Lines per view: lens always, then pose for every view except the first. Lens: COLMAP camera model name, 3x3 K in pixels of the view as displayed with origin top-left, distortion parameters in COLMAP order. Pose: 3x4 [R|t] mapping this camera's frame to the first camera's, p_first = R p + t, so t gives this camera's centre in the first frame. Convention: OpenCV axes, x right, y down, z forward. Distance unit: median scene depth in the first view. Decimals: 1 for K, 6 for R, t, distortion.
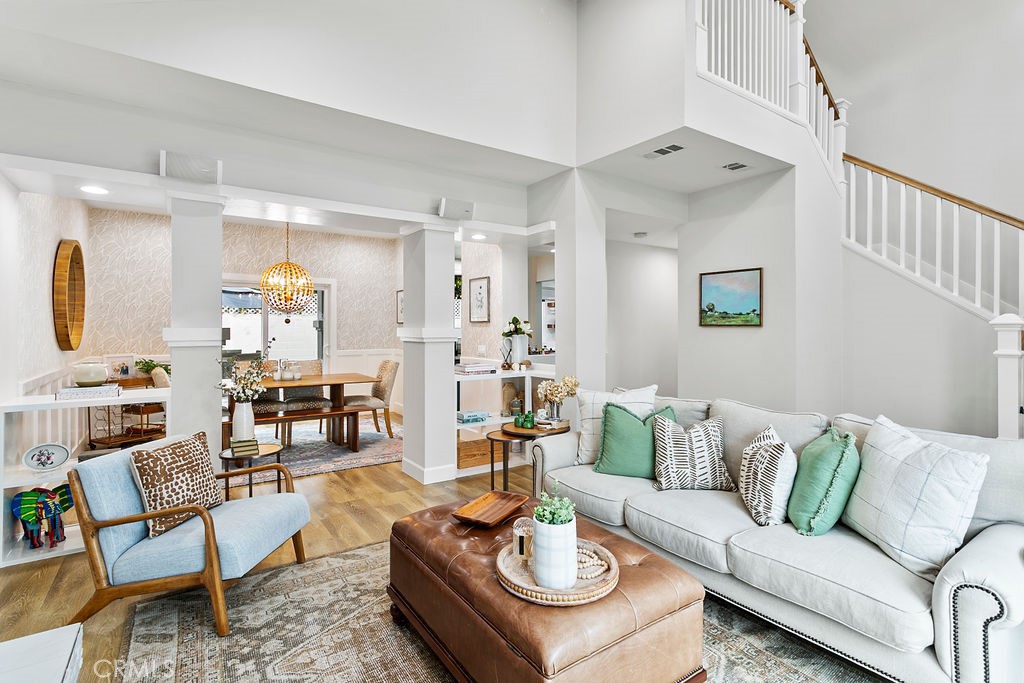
lens RADIAL K [[493.7, 0, 514.9], [0, 493.7, 327.0], [0, 0, 1]] dist [0.004196, 0.003425]
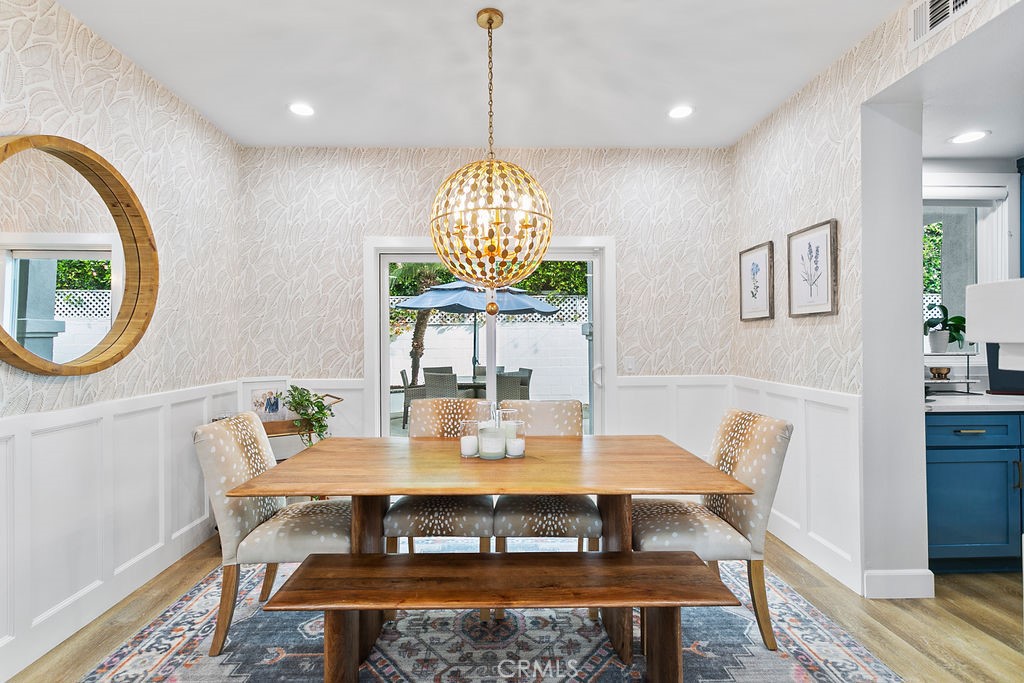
lens RADIAL K [[493.7, 0, 496.3], [0, 493.7, 341.5], [0, 0, 1]] dist [0.004196, 0.003425]
pose [[0.827215, -0.008243, -0.561826, -0.322634], [0.008175, 0.999963, -0.002634, 0.021905], [0.561827, -0.002414, 0.827251, 0.929939]]
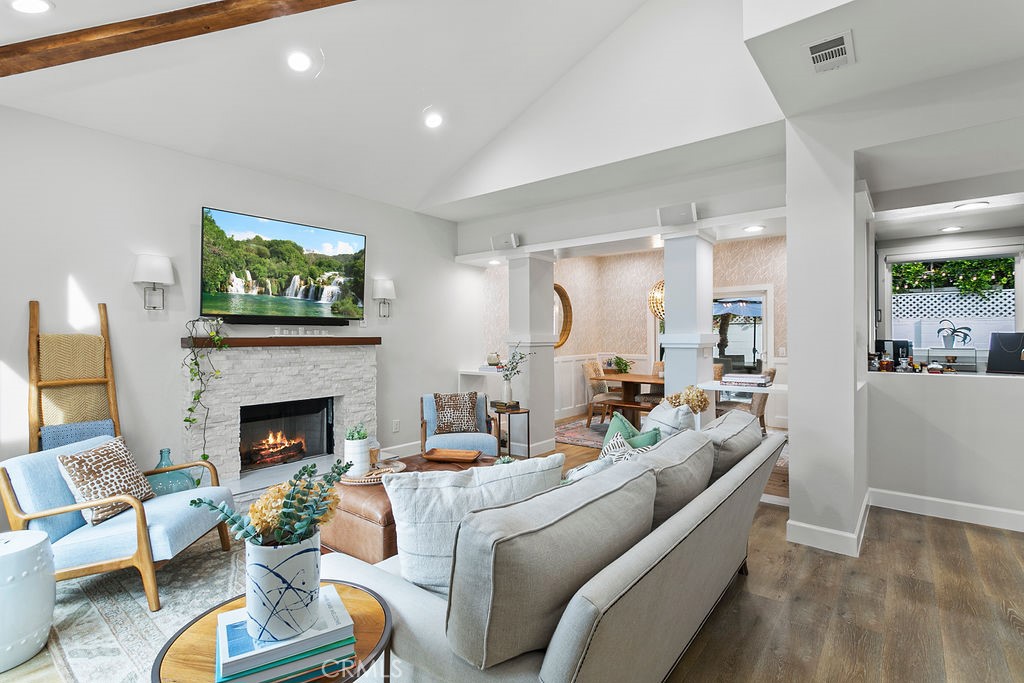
lens RADIAL K [[493.7, 0, 508.1], [0, 493.7, 336.5], [0, 0, 1]] dist [0.004196, 0.003425]
pose [[0.275437, -0.000793, -0.961319, 0.790524], [0.005232, 0.999986, 0.000675, 0.004998], [0.961305, -0.005215, 0.275437, 0.419643]]
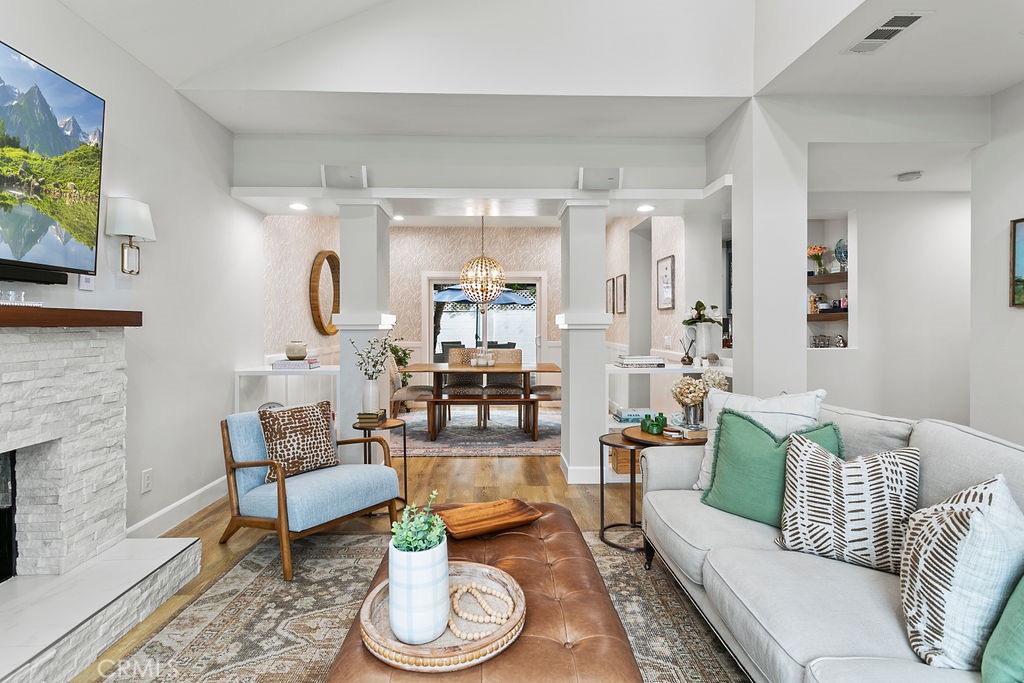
lens RADIAL K [[493.7, 0, 508.8], [0, 493.7, 327.6], [0, 0, 1]] dist [0.004196, 0.003425]
pose [[0.837692, -0.000157, -0.546143, 0.241596], [0.003740, 0.999978, 0.005449, 0.024091], [0.546130, -0.006607, 0.837674, 0.181515]]
